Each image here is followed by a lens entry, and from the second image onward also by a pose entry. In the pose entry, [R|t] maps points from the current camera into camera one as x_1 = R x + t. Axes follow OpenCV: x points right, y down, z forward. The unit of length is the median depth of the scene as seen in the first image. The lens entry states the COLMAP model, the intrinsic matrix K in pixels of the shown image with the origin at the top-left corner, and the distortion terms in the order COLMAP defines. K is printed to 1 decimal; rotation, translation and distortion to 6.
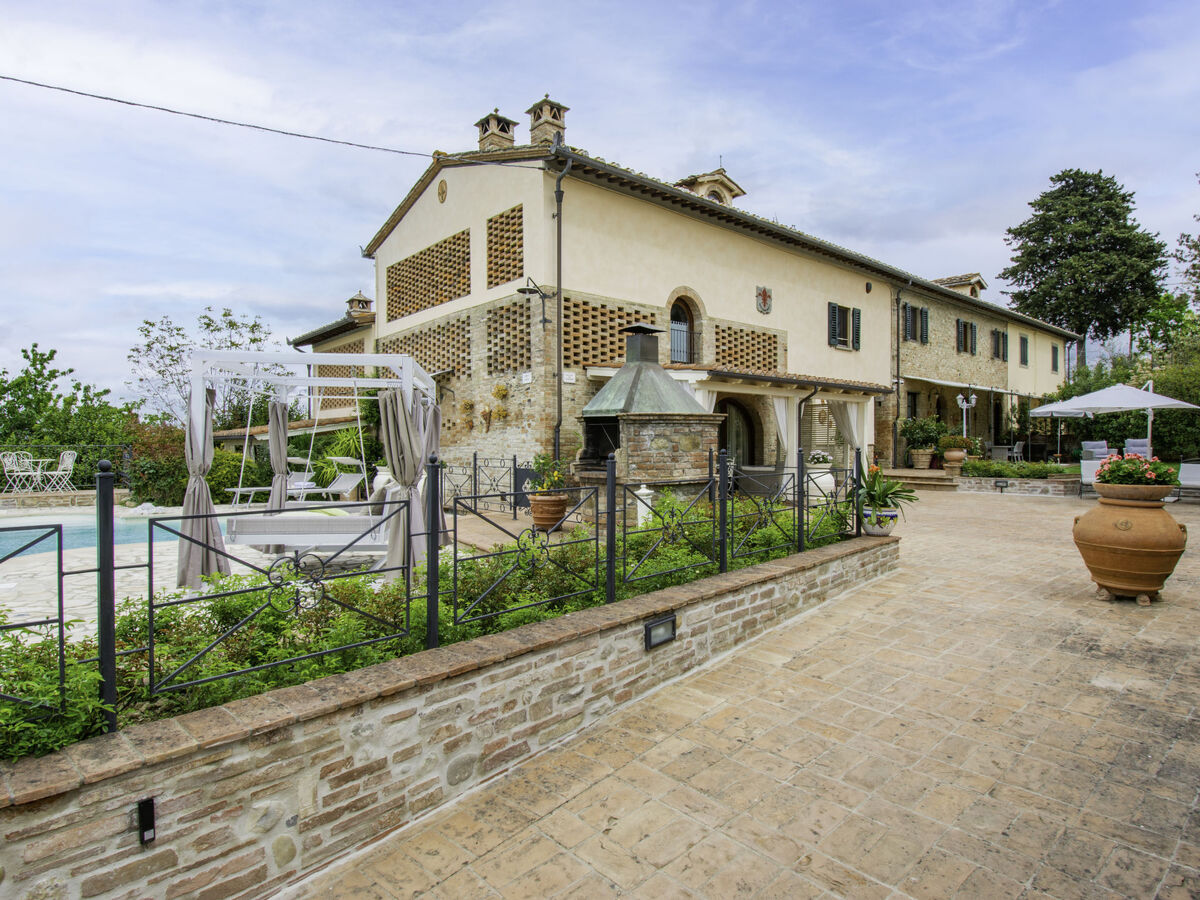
lens RADIAL K [[686.3, 0, 600.0], [0, 686.3, 450.0], [0, 0, 1]] dist [-0.000193, -0.000200]
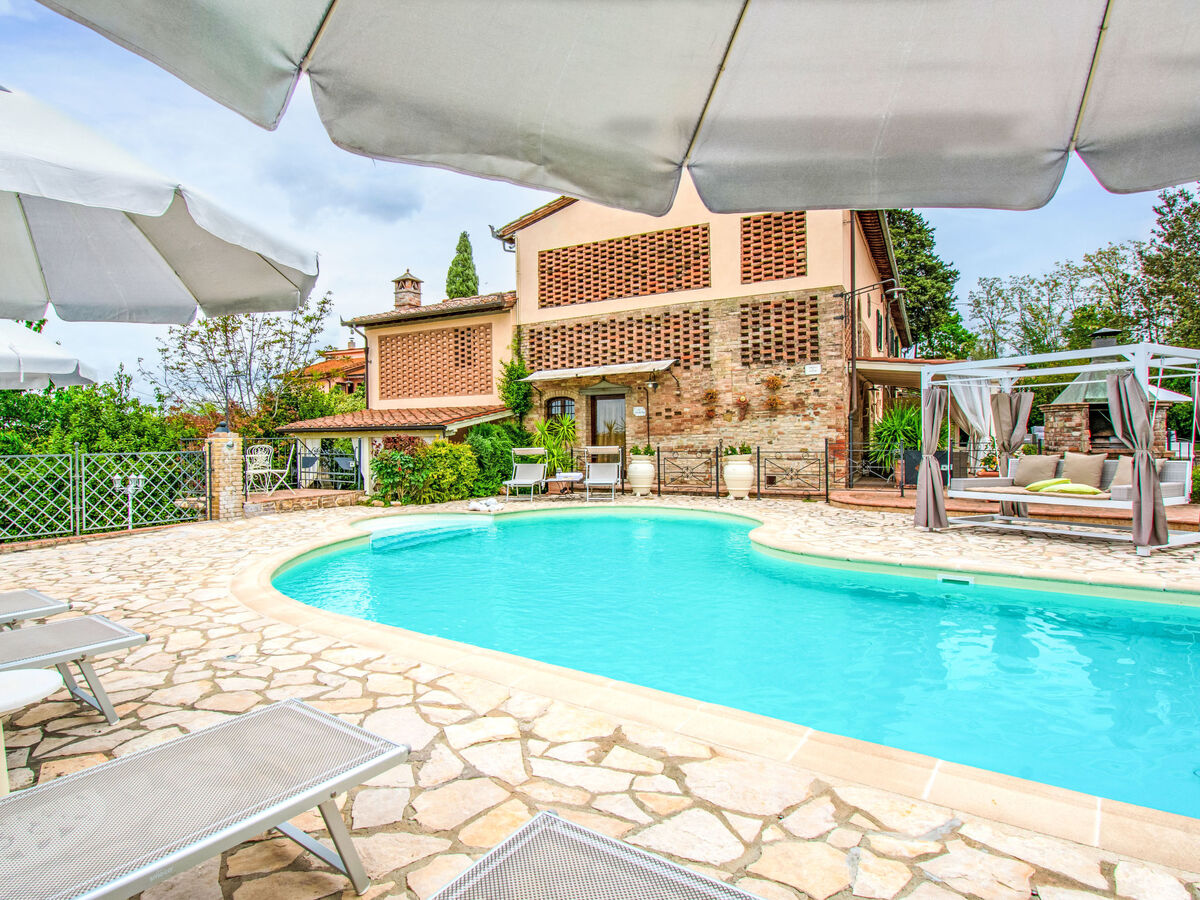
lens RADIAL K [[697.0, 0, 546.3], [0, 697.0, 447.1], [0, 0, 1]] dist [0.005856, 0.000659]
pose [[0.943885, -0.015827, 0.329894, -0.759696], [0.014546, 0.999874, 0.006351, 0.003619], [-0.329953, -0.001196, 0.943997, 0.085790]]
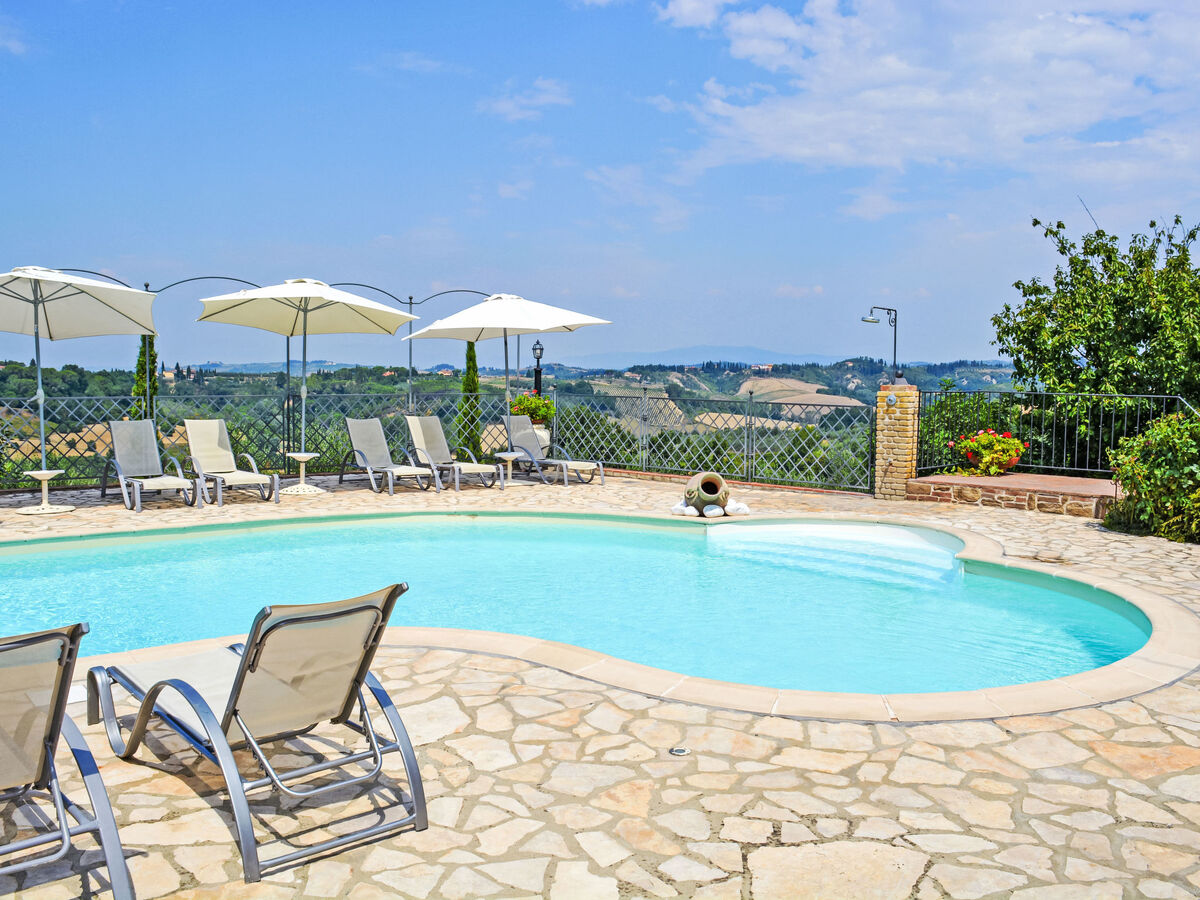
lens RADIAL K [[1053.3, 0, 600.0], [0, 1053.3, 450.0], [0, 0, 1]] dist [-0.090140, 0.012935]
pose [[0.150501, 0.080350, -0.985339, -0.036262], [-0.019680, 0.996738, 0.078273, -0.019994], [0.988414, 0.007611, 0.151592, 0.532375]]
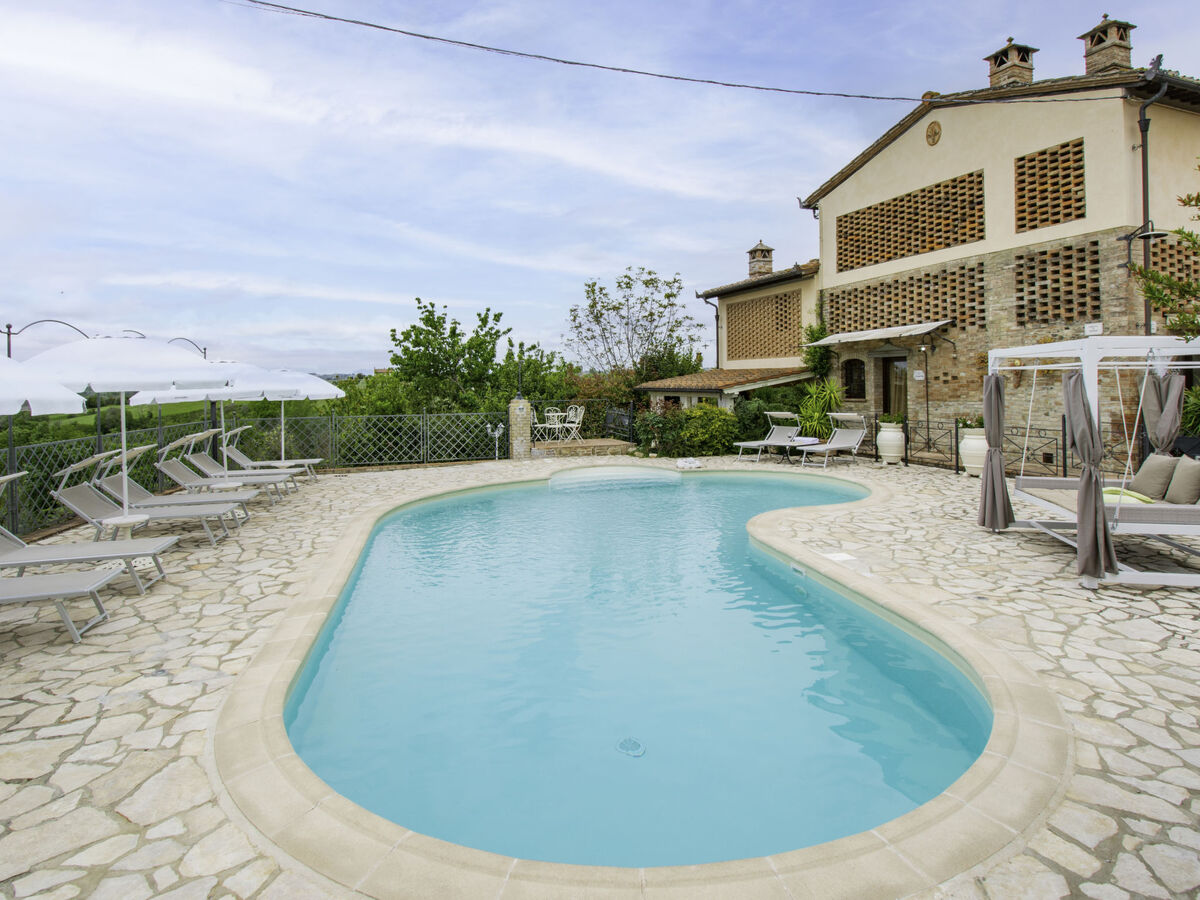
lens RADIAL K [[693.5, 0, 598.0], [0, 693.5, 384.3], [0, 0, 1]] dist [0.014390, -0.030793]
pose [[0.940883, -0.009745, -0.338592, -0.360124], [0.009882, 0.999950, -0.001319, -0.032916], [0.338588, -0.002105, 0.940932, -0.069523]]
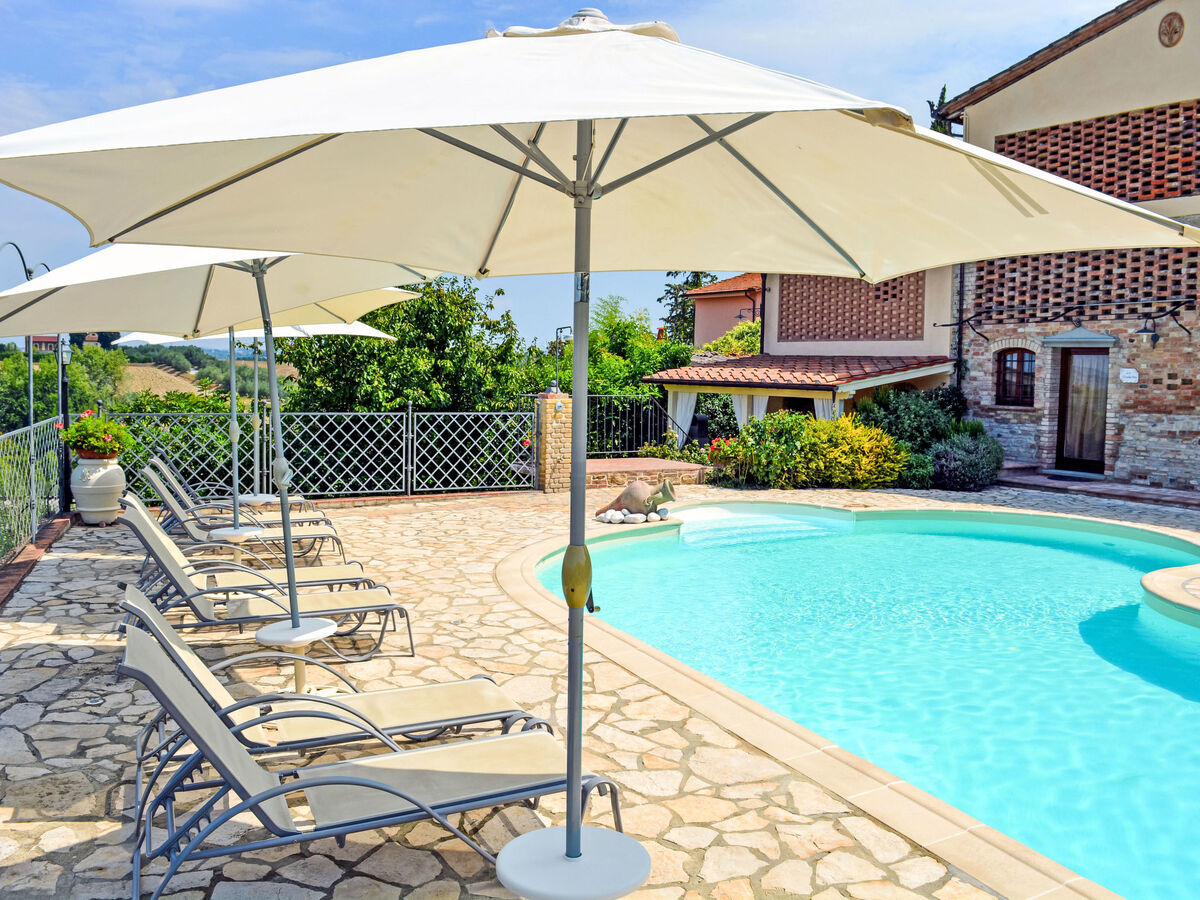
lens RADIAL K [[1053.3, 0, 600.0], [0, 1053.3, 450.0], [0, 0, 1]] dist [-0.090140, 0.012935]
pose [[0.990480, 0.032533, -0.133755, -0.661593], [-0.023463, 0.997352, 0.068835, -0.026731], [0.135640, -0.065041, 0.988621, -0.073822]]
